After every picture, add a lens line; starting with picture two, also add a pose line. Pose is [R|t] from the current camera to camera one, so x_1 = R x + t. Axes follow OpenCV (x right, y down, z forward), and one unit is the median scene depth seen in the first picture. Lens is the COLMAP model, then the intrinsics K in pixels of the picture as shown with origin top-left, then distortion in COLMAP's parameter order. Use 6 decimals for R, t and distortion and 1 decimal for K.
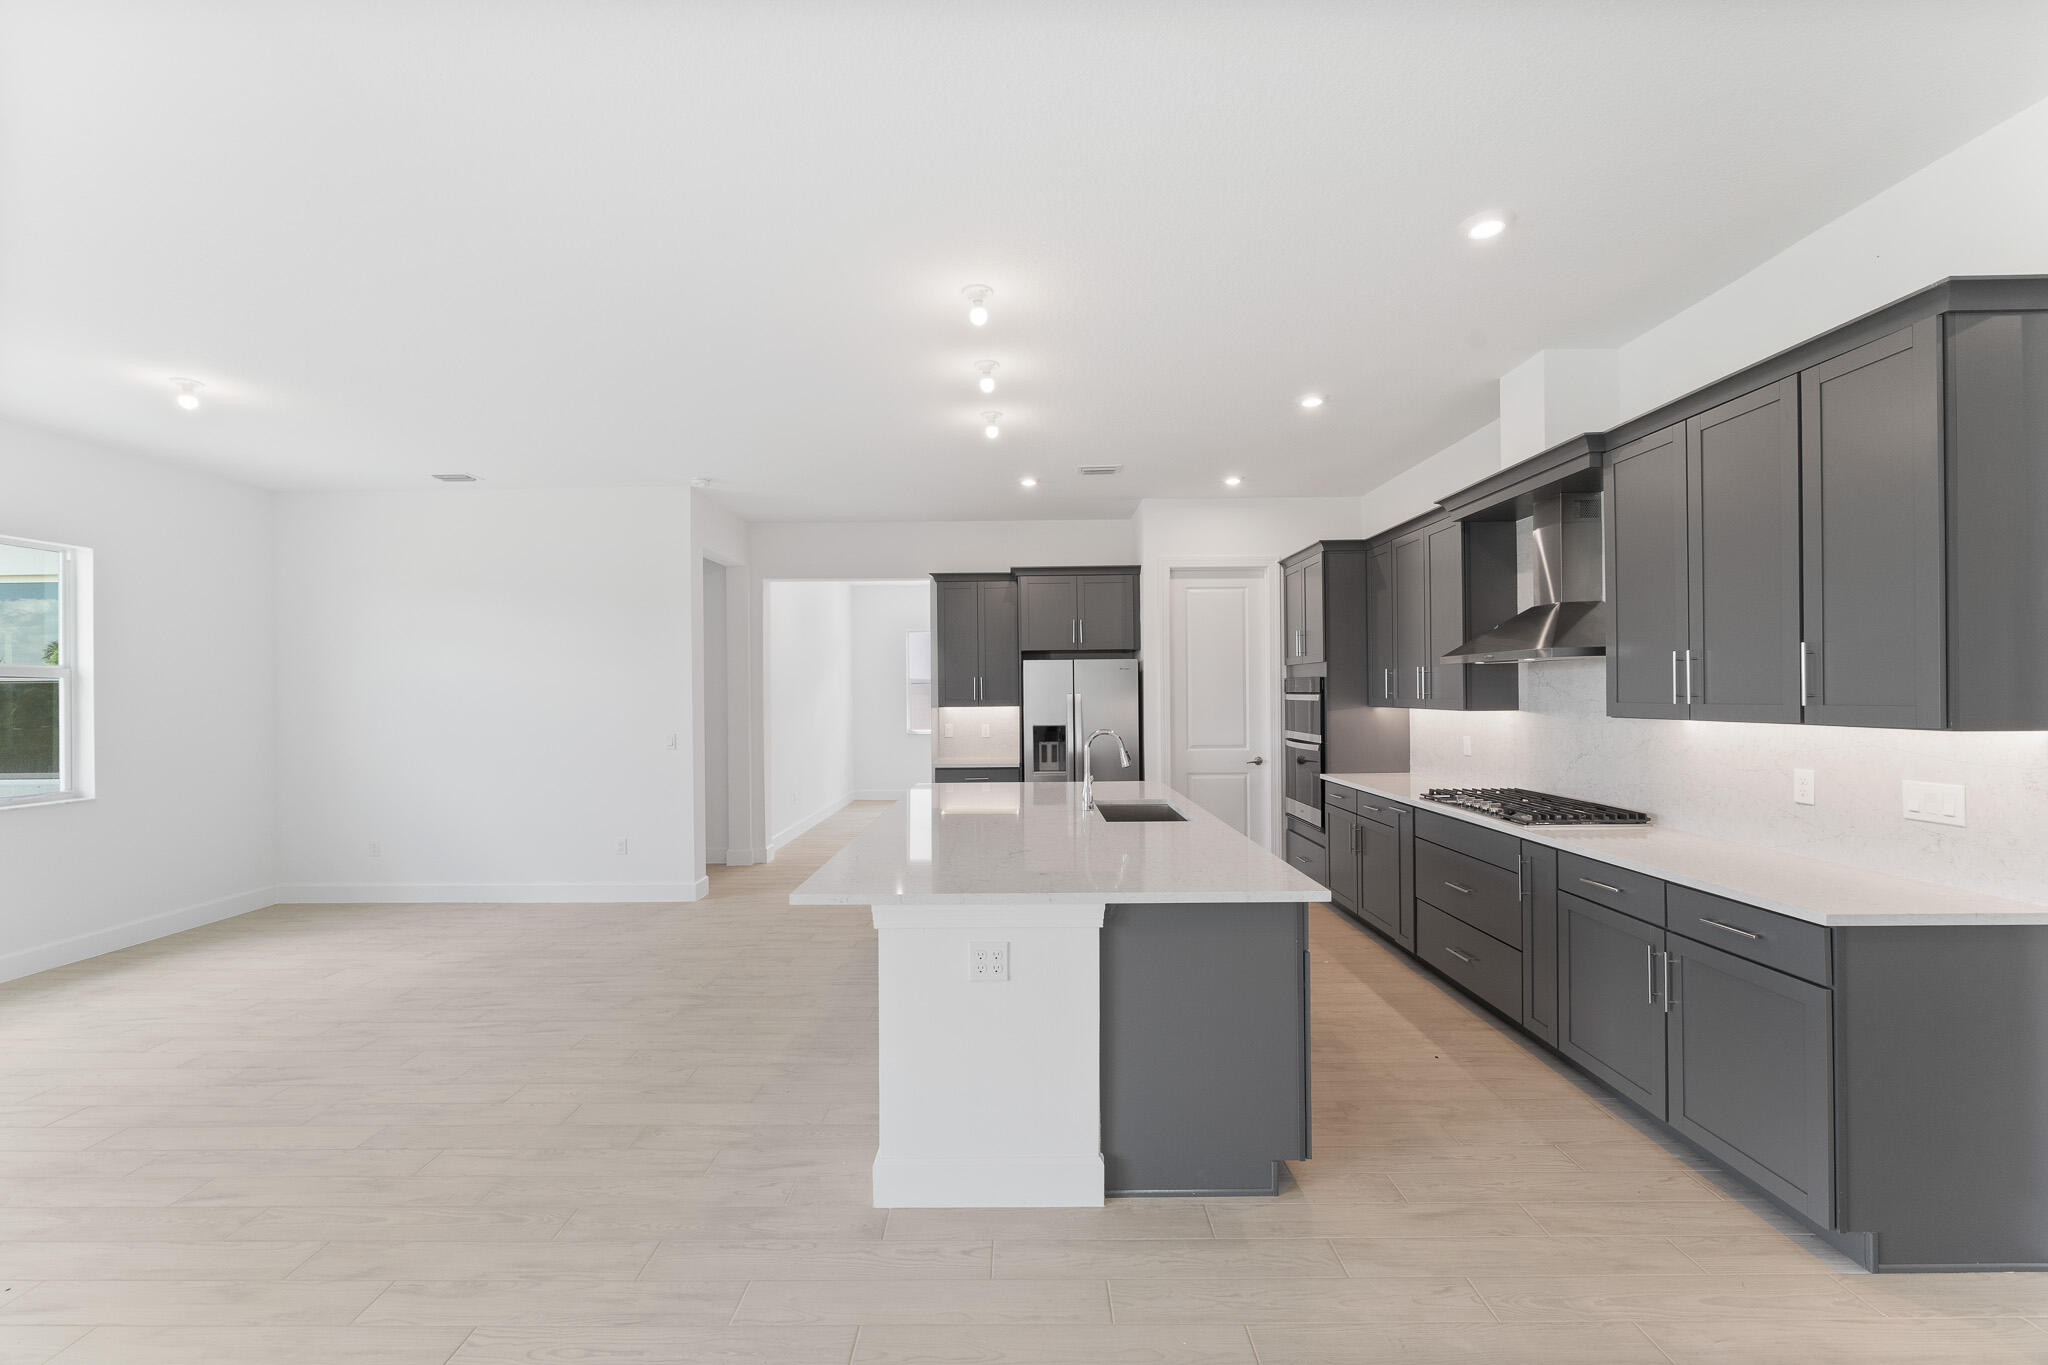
lens RADIAL K [[824.8, 0, 1018.5], [0, 824.8, 689.6], [0, 0, 1]] dist [0.002615, -0.001287]
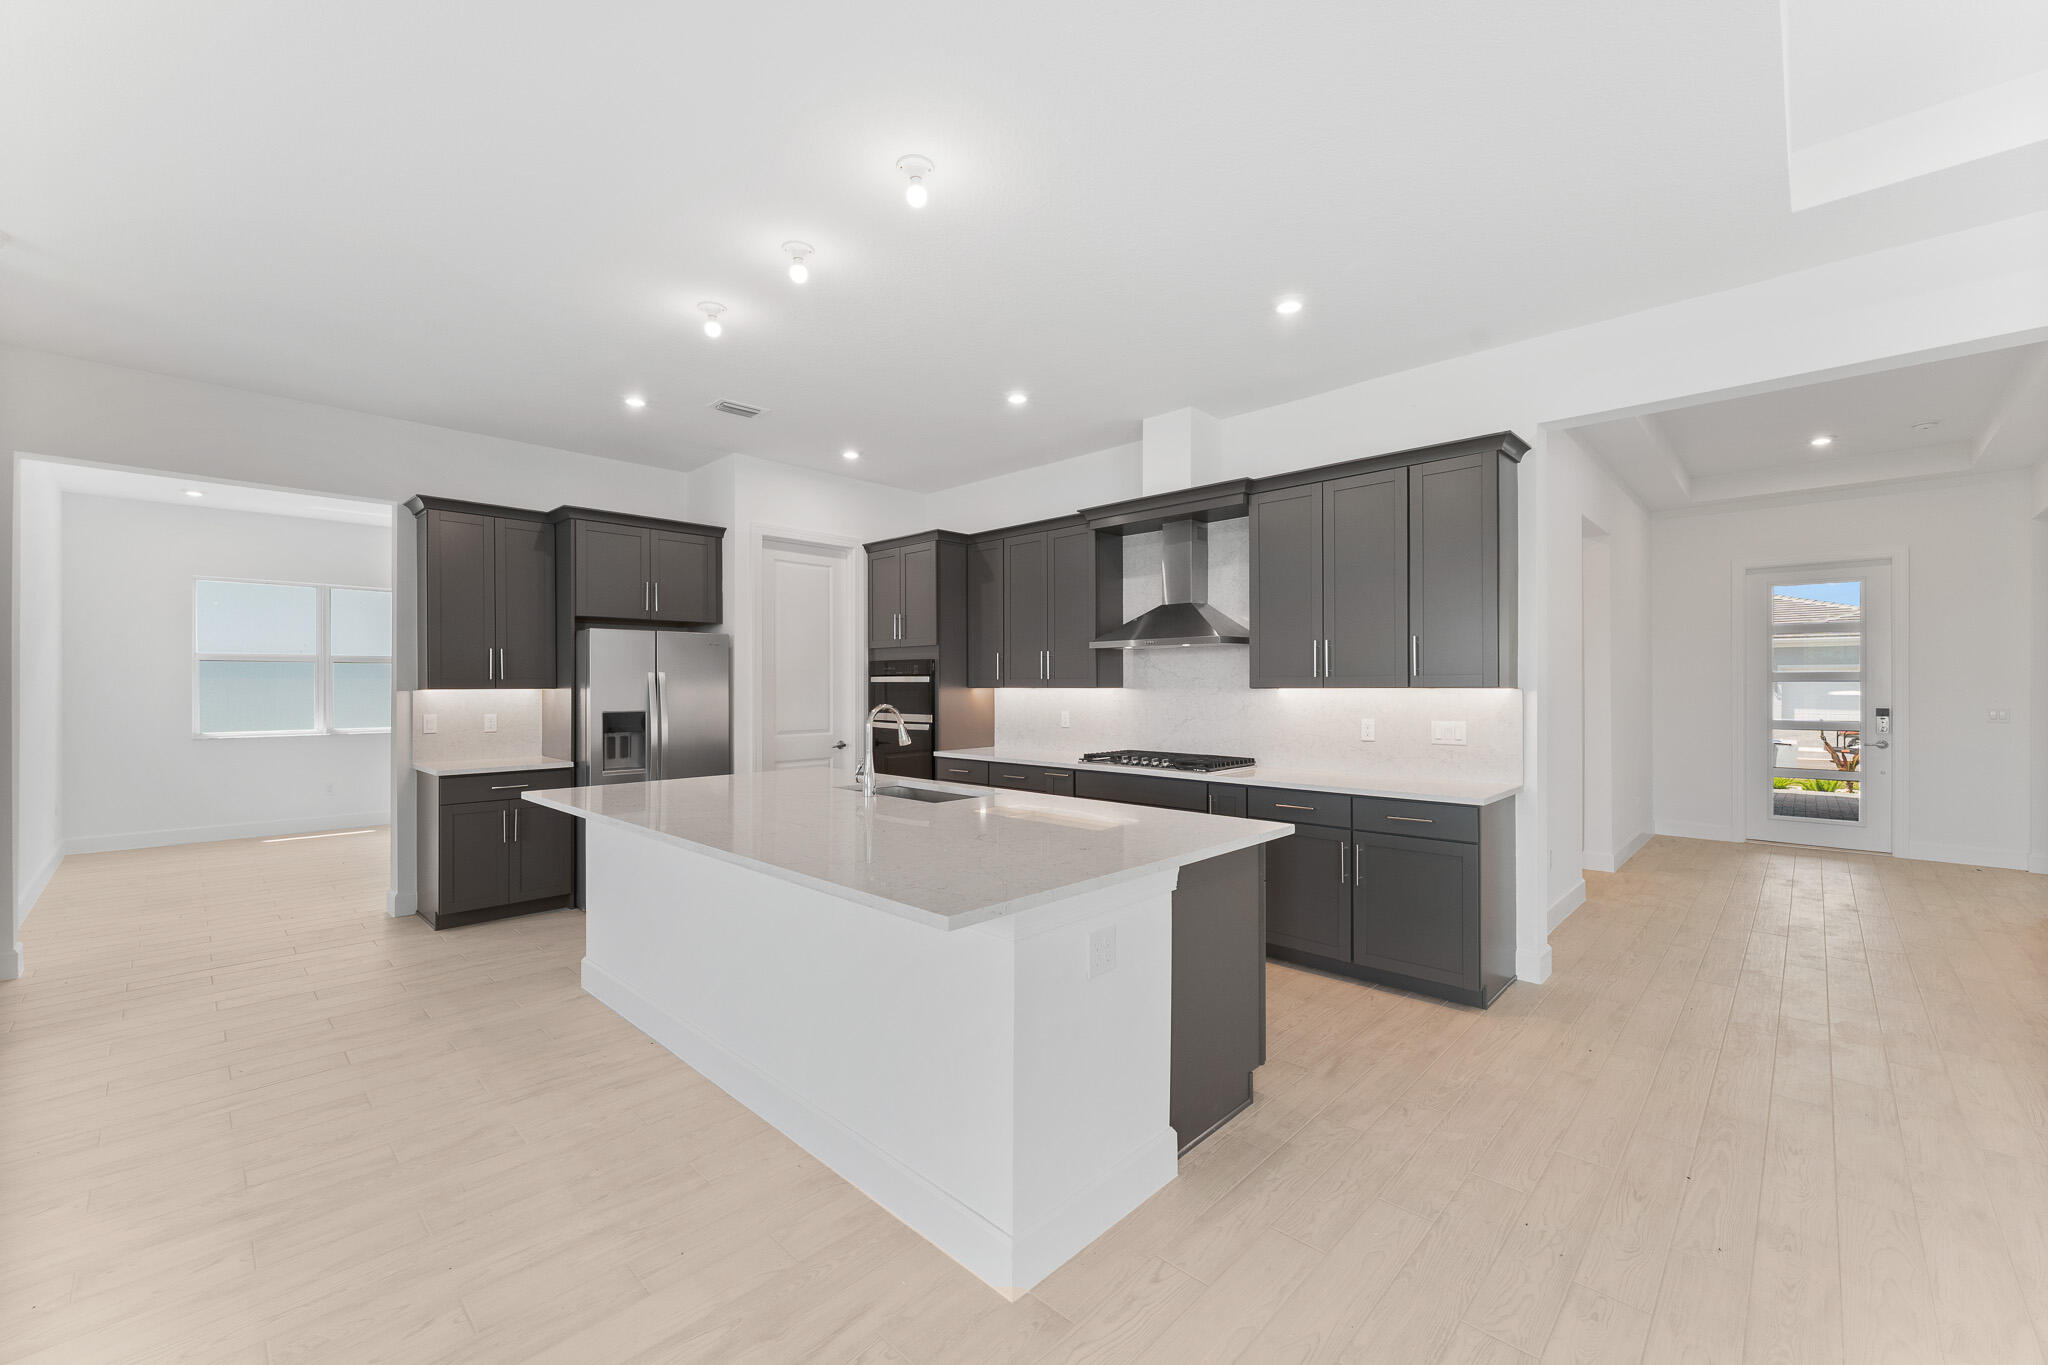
lens RADIAL K [[824.8, 0, 1022.2], [0, 824.8, 683.7], [0, 0, 1]] dist [0.002615, -0.001287]
pose [[0.688921, 0.009463, 0.724775, -0.332512], [-0.006451, 0.999955, -0.006925, 0.023373], [-0.724808, 0.000095, 0.688951, 0.207110]]
